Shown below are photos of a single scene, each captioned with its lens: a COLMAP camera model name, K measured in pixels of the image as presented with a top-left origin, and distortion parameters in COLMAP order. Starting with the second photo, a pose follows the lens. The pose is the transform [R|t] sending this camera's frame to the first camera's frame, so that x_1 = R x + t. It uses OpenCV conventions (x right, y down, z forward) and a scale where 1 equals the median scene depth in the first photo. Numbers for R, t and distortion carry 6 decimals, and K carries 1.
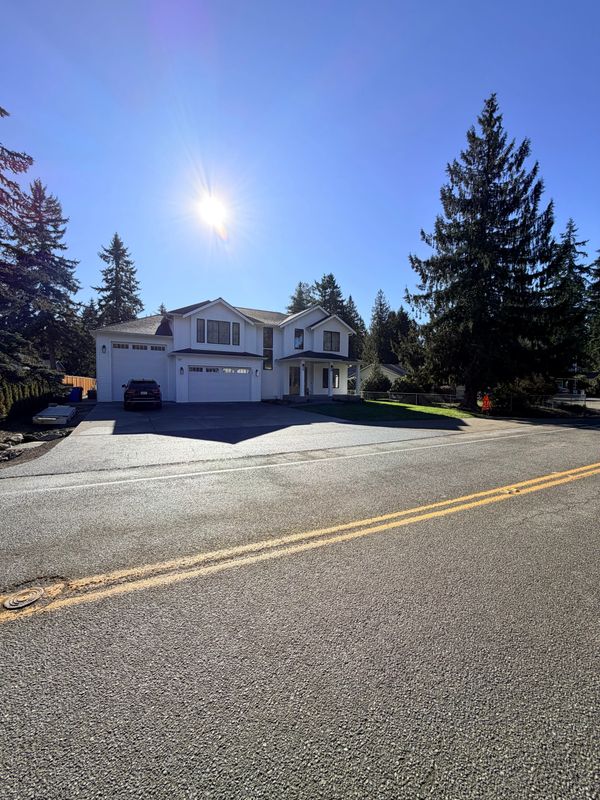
lens RADIAL K [[320.4, 0, 300.2], [0, 320.4, 397.8], [0, 0, 1]] dist [-0.001579, -0.000167]
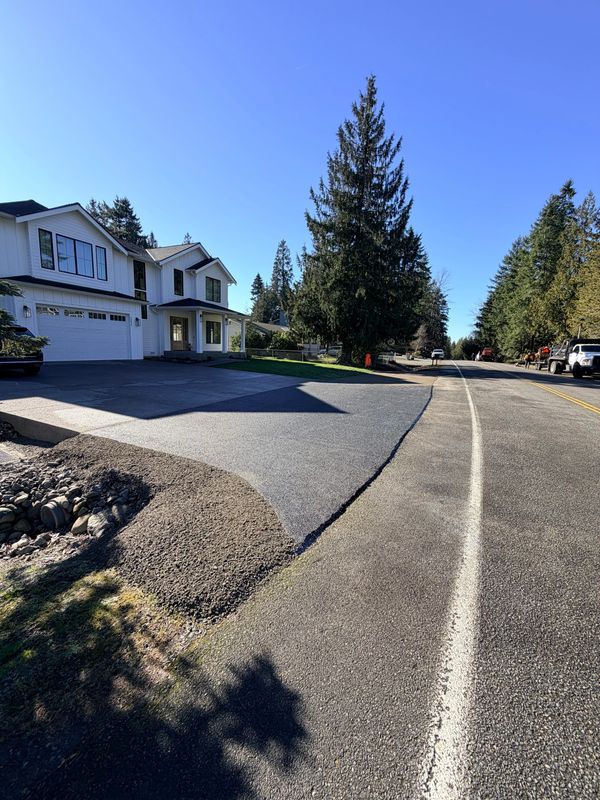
lens RADIAL K [[320.4, 0, 301.5], [0, 320.4, 398.1], [0, 0, 1]] dist [-0.001579, -0.000167]
pose [[0.795976, -0.078578, 0.600207, -0.270975], [-0.005644, 0.990533, 0.137162, -0.003409], [-0.605302, -0.112565, 0.787996, 0.129295]]
